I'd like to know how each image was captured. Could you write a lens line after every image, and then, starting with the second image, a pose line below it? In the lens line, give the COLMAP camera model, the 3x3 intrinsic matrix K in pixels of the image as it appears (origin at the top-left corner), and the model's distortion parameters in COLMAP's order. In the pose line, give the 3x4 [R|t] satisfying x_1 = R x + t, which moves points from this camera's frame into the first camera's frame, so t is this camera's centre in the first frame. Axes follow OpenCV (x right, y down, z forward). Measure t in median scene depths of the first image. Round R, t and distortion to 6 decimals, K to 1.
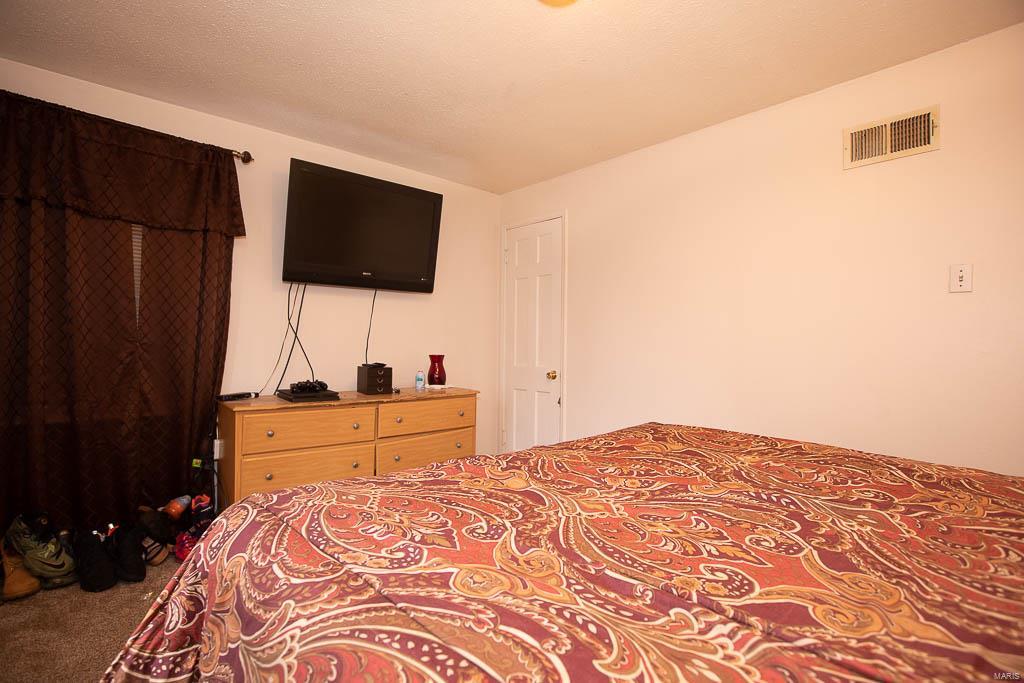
lens RADIAL K [[492.2, 0, 512.0], [0, 492.2, 341.5], [0, 0, 1]] dist [0.001729, 0.000735]
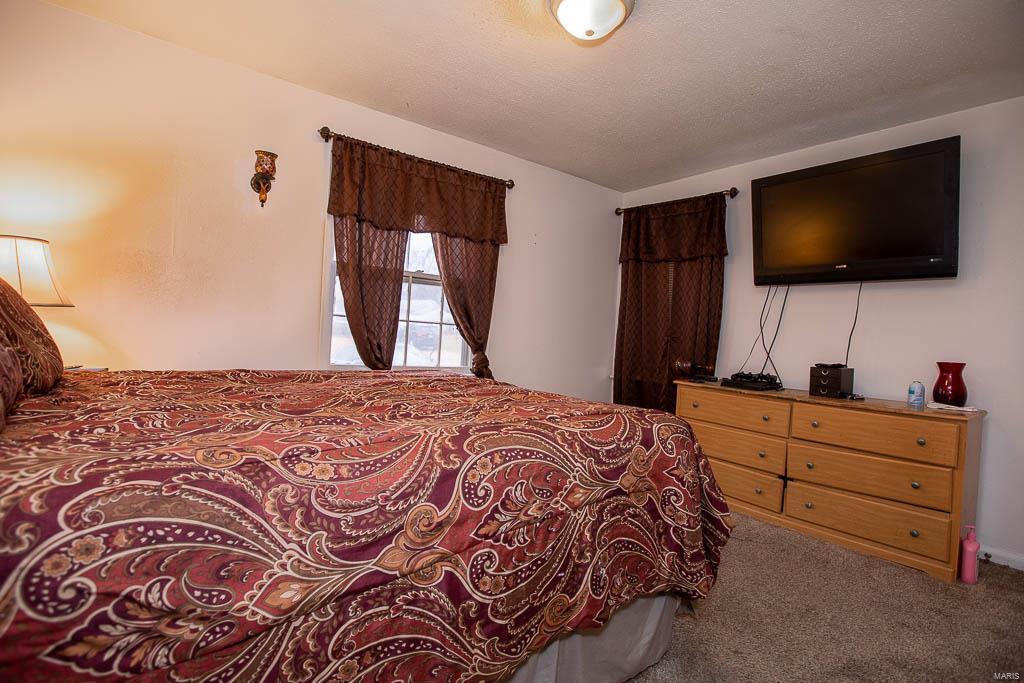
lens RADIAL K [[492.2, 0, 512.0], [0, 492.2, 341.5], [0, 0, 1]] dist [0.001729, 0.000735]
pose [[-0.068869, 0.010269, -0.997573, 0.692666], [-0.046679, 0.998819, 0.013504, 0.019145], [0.996533, 0.047496, -0.068309, 0.478963]]
